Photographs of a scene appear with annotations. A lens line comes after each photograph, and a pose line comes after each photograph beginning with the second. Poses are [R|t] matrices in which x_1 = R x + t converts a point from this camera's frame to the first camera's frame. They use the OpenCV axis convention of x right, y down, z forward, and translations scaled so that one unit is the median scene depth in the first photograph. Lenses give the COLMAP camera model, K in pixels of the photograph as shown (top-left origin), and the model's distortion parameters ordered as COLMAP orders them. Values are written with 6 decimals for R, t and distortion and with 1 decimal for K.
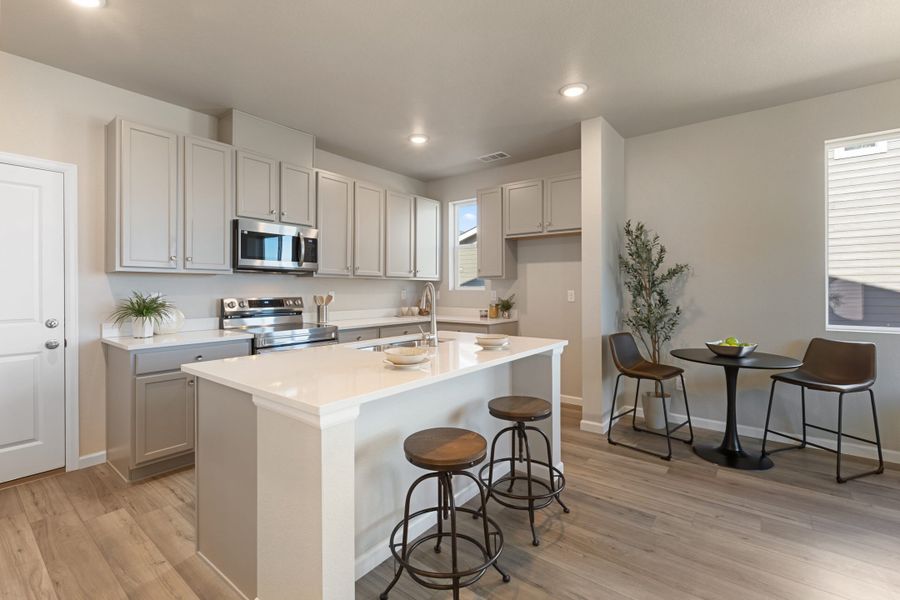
lens RADIAL K [[402.9, 0, 449.5], [0, 402.9, 288.8], [0, 0, 1]] dist [-0.000631, 0.000270]
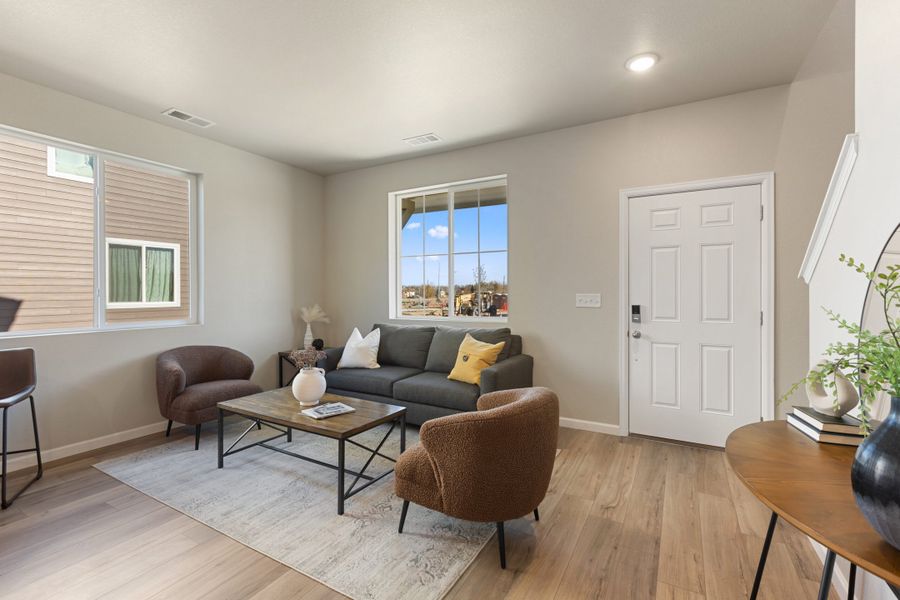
lens RADIAL K [[402.9, 0, 448.2], [0, 402.9, 293.3], [0, 0, 1]] dist [-0.000631, 0.000270]
pose [[-0.142562, -0.005988, 0.989768, -0.043145], [0.001922, 0.999978, 0.006326, -0.000827], [-0.989784, 0.002804, -0.142548, 0.111516]]
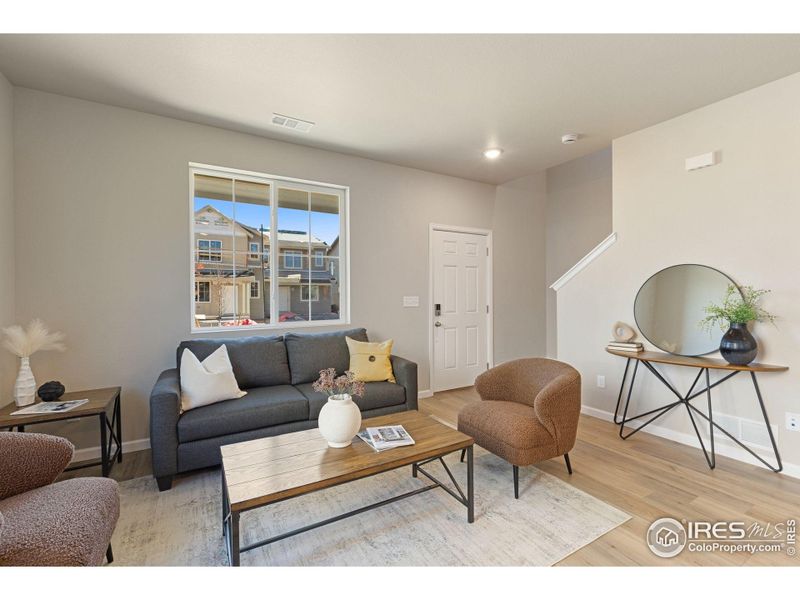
lens RADIAL K [[357.7, 0, 399.8], [0, 357.7, 298.2], [0, 0, 1]] dist [-0.001447, 0.000266]
pose [[-0.931487, 0.001580, 0.363771, 0.521081], [0.005665, 0.999932, 0.010163, 0.000334], [-0.363731, 0.011527, -0.931433, 0.751985]]
